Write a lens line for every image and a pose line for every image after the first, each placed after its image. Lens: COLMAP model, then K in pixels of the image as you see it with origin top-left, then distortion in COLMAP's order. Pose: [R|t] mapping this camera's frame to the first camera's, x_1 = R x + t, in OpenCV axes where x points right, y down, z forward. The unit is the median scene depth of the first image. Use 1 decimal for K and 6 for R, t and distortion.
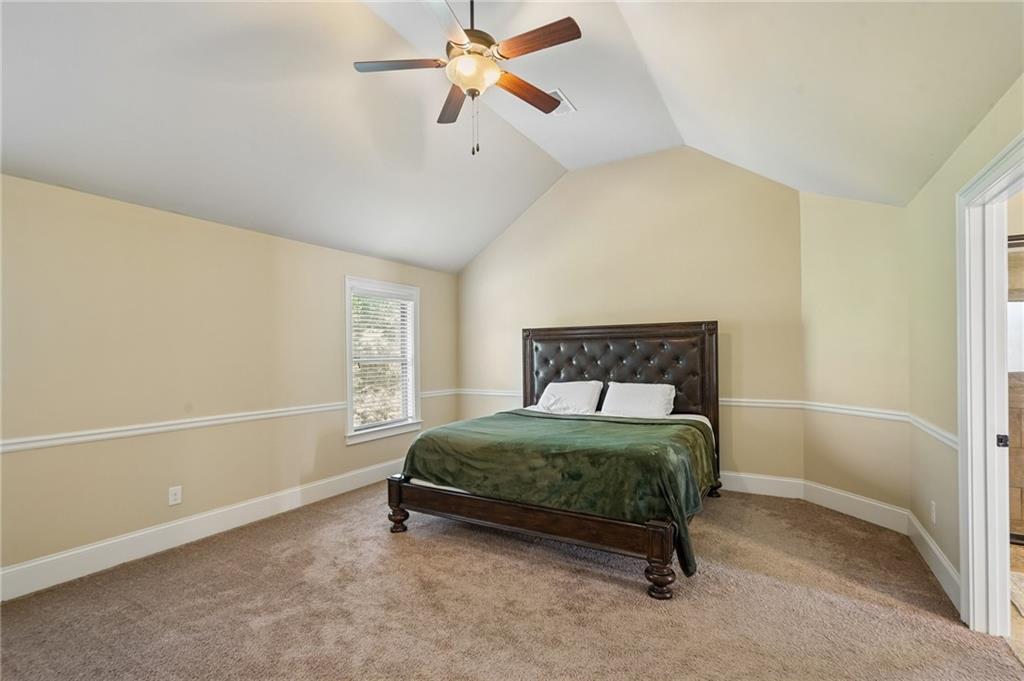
lens RADIAL K [[470.4, 0, 511.4], [0, 470.4, 345.7], [0, 0, 1]] dist [-0.001524, -0.000119]
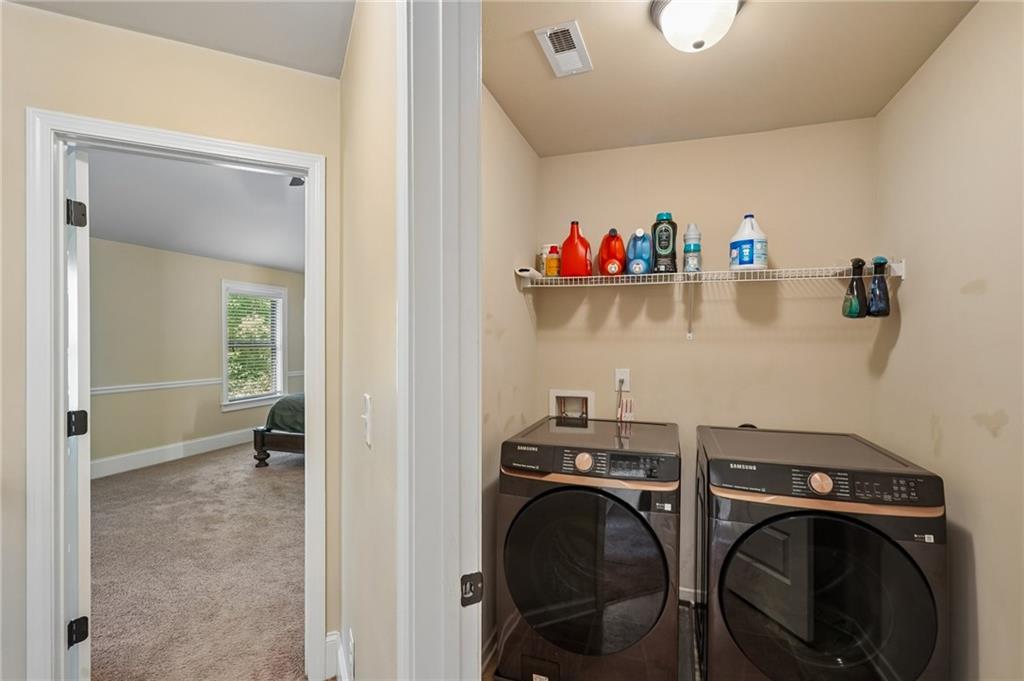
lens RADIAL K [[470.4, 0, 508.1], [0, 470.4, 340.7], [0, 0, 1]] dist [-0.001524, -0.000119]
pose [[0.979255, 0.009078, 0.202430, 0.197070], [-0.012585, 0.999792, 0.016044, -0.017384], [-0.202243, -0.018259, 0.979165, -0.532428]]
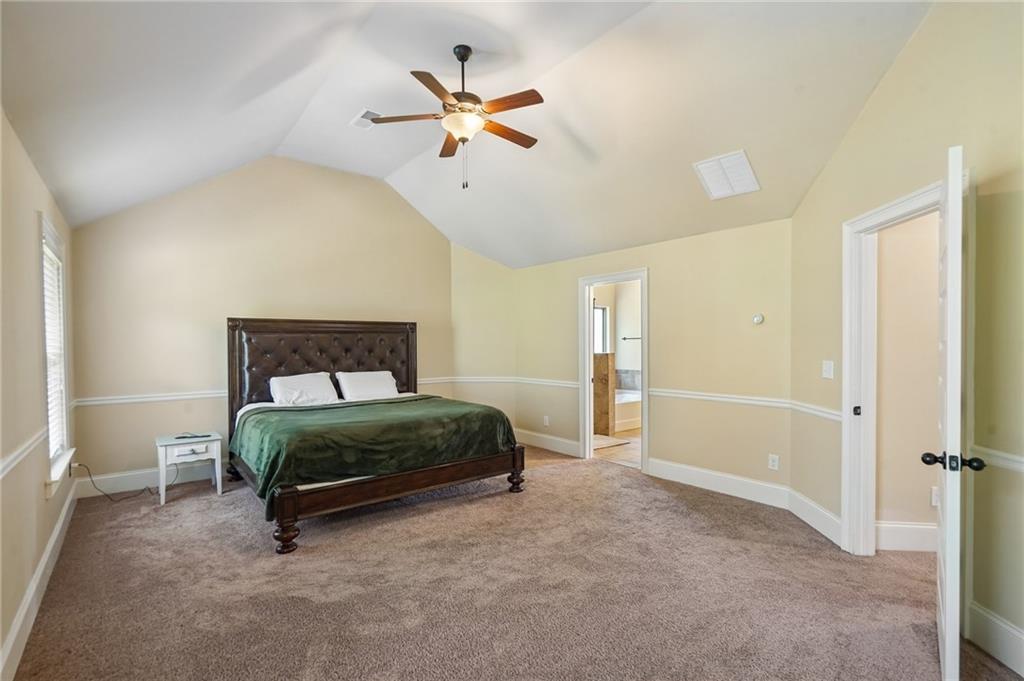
lens RADIAL K [[470.4, 0, 511.4], [0, 470.4, 344.7], [0, 0, 1]] dist [-0.001524, -0.000119]
pose [[0.352056, 0.006941, 0.935953, -0.898205], [-0.014677, 0.999890, -0.001894, 0.012119], [-0.935864, -0.013070, 0.352119, 0.313578]]
